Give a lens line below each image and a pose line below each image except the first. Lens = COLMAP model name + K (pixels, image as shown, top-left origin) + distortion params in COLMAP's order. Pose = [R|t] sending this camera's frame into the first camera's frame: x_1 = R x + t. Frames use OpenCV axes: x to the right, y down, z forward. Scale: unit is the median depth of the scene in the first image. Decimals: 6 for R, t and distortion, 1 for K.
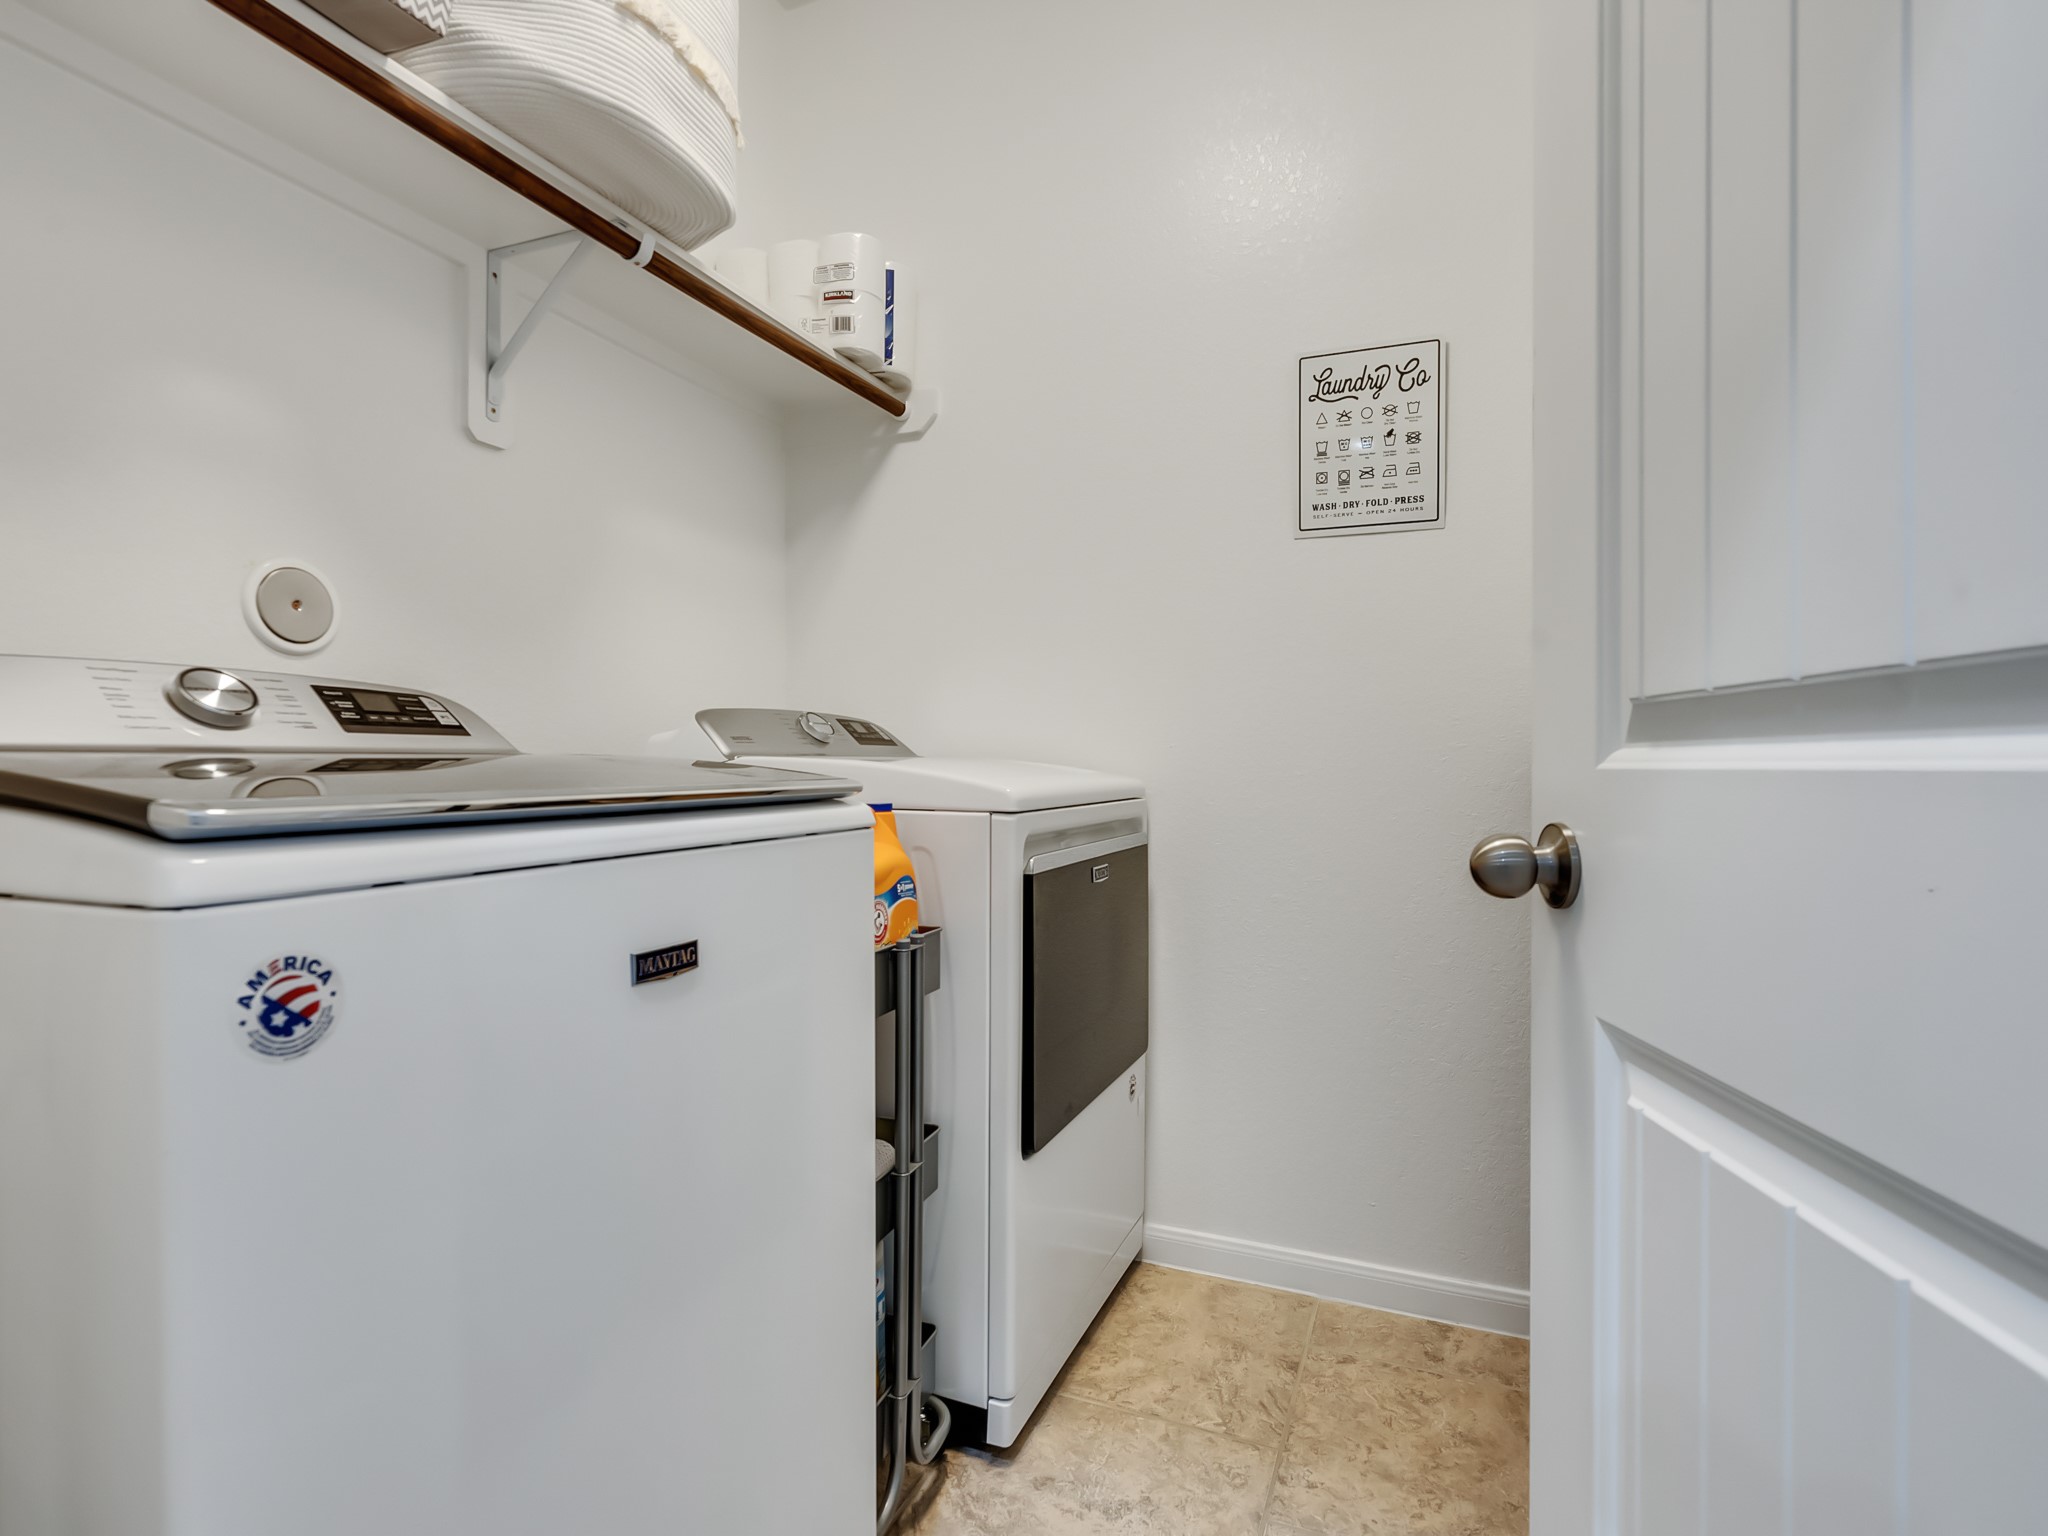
lens RADIAL K [[1046.5, 0, 1008.2], [0, 1046.5, 765.9], [0, 0, 1]] dist [-0.004447, 0.001491]
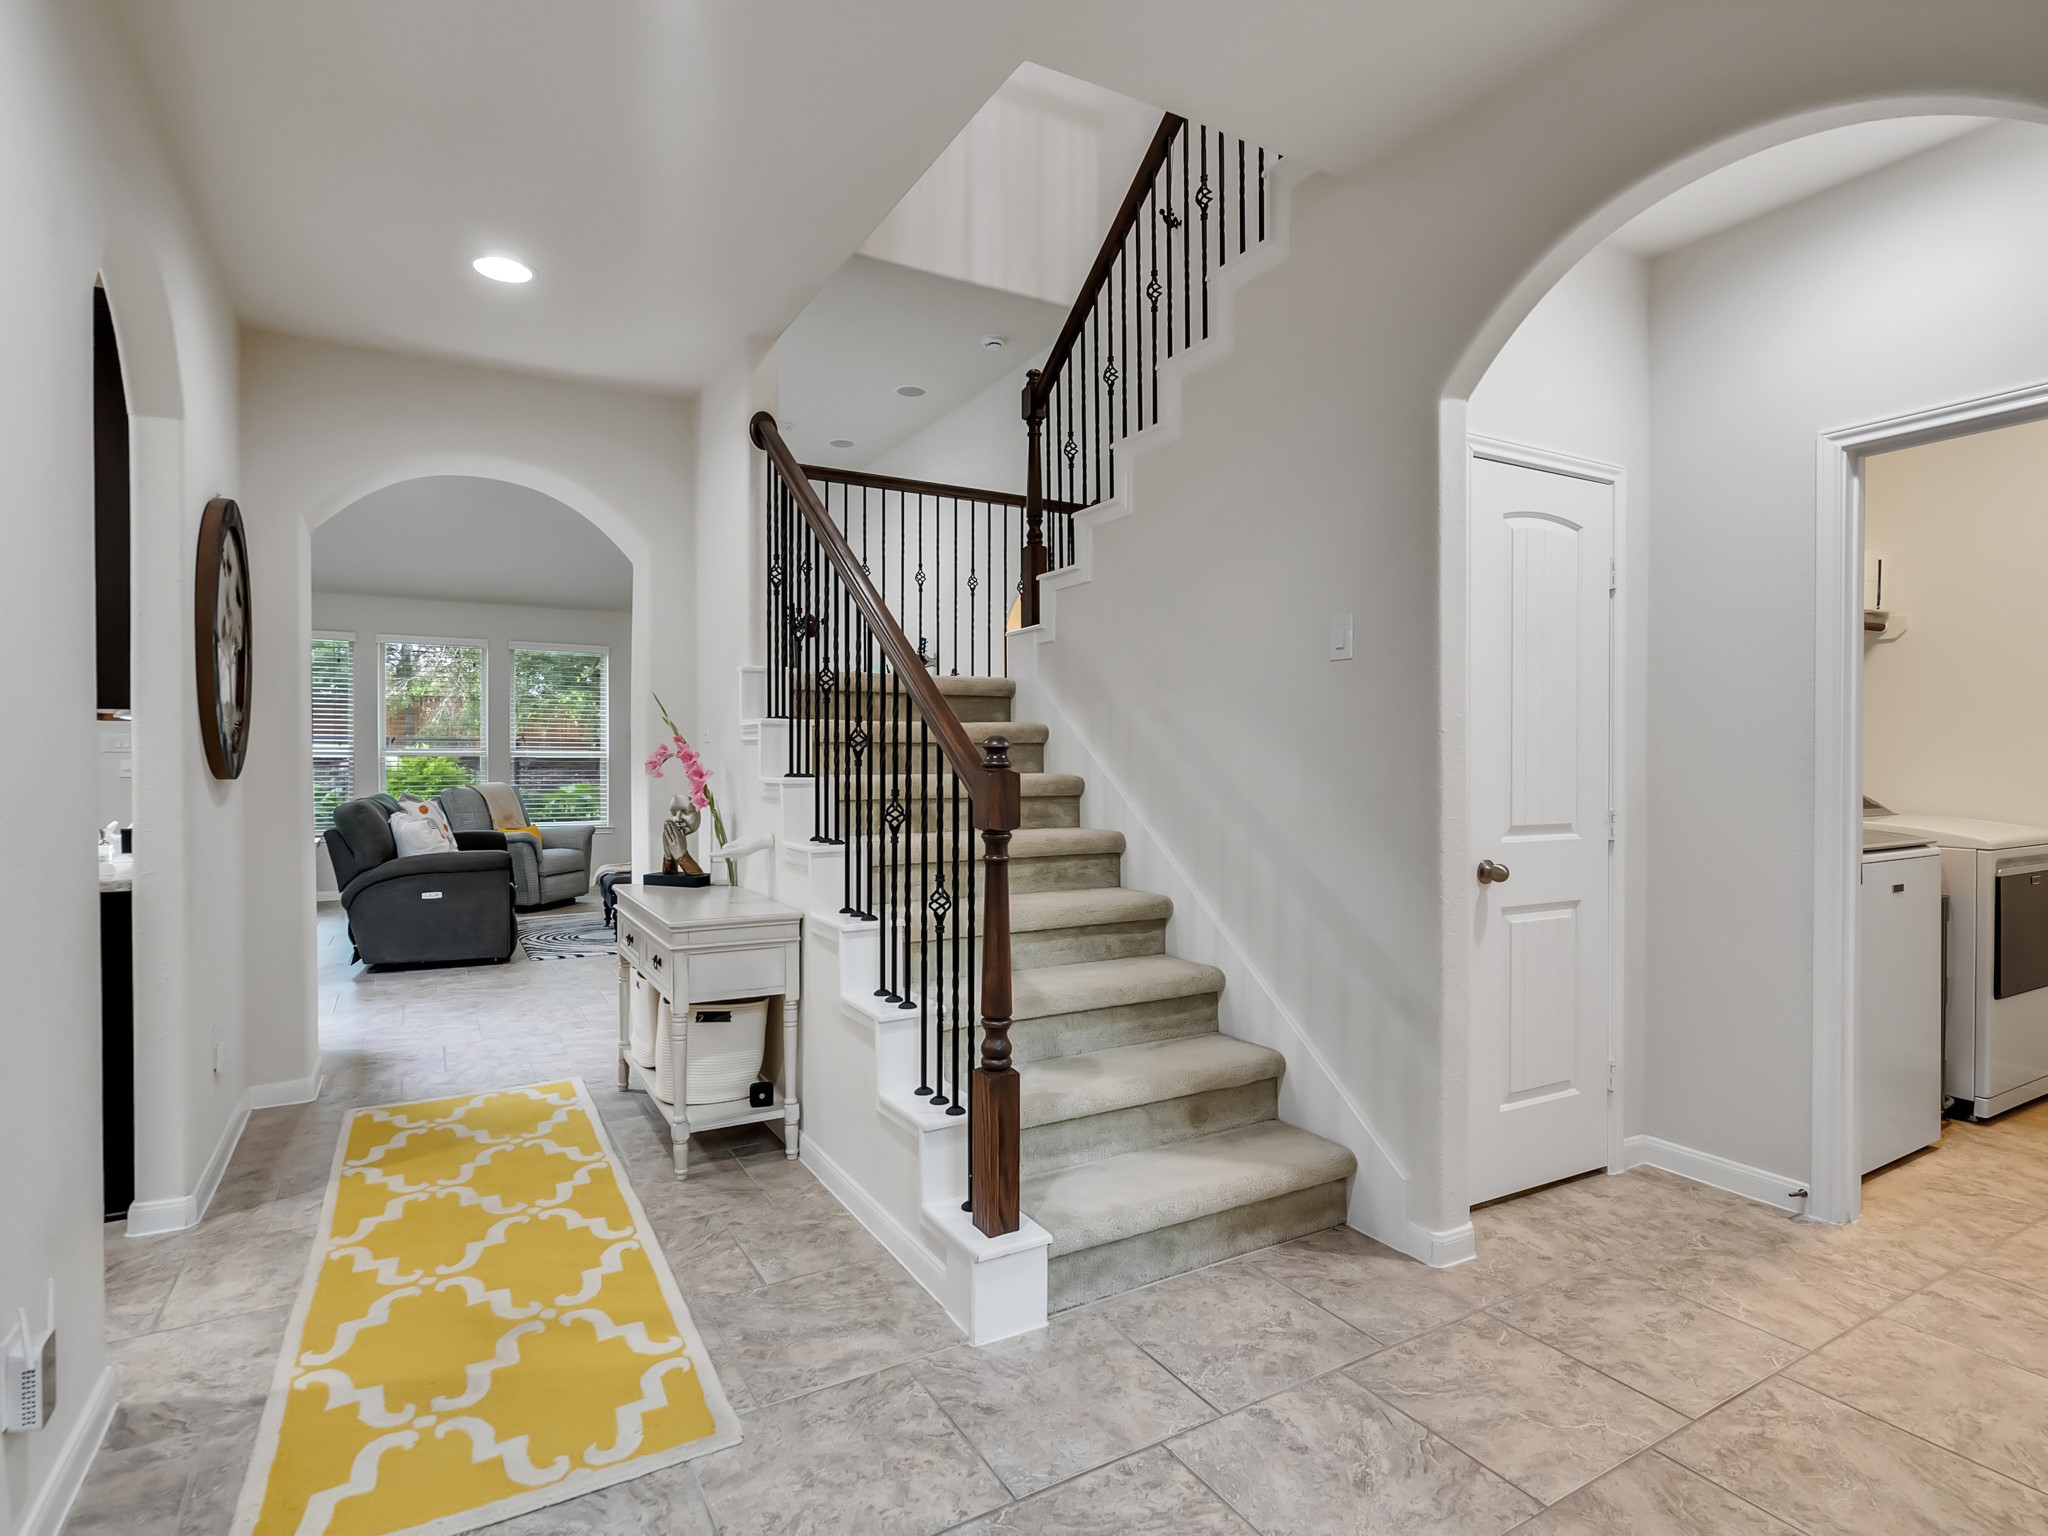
lens RADIAL K [[1046.5, 0, 1008.2], [0, 1046.5, 765.9], [0, 0, 1]] dist [-0.004447, 0.001491]
pose [[0.798096, 0.005429, -0.602506, -0.330592], [-0.007444, 0.999972, -0.000851, -0.119734], [0.602484, 0.005165, 0.798114, -2.104322]]
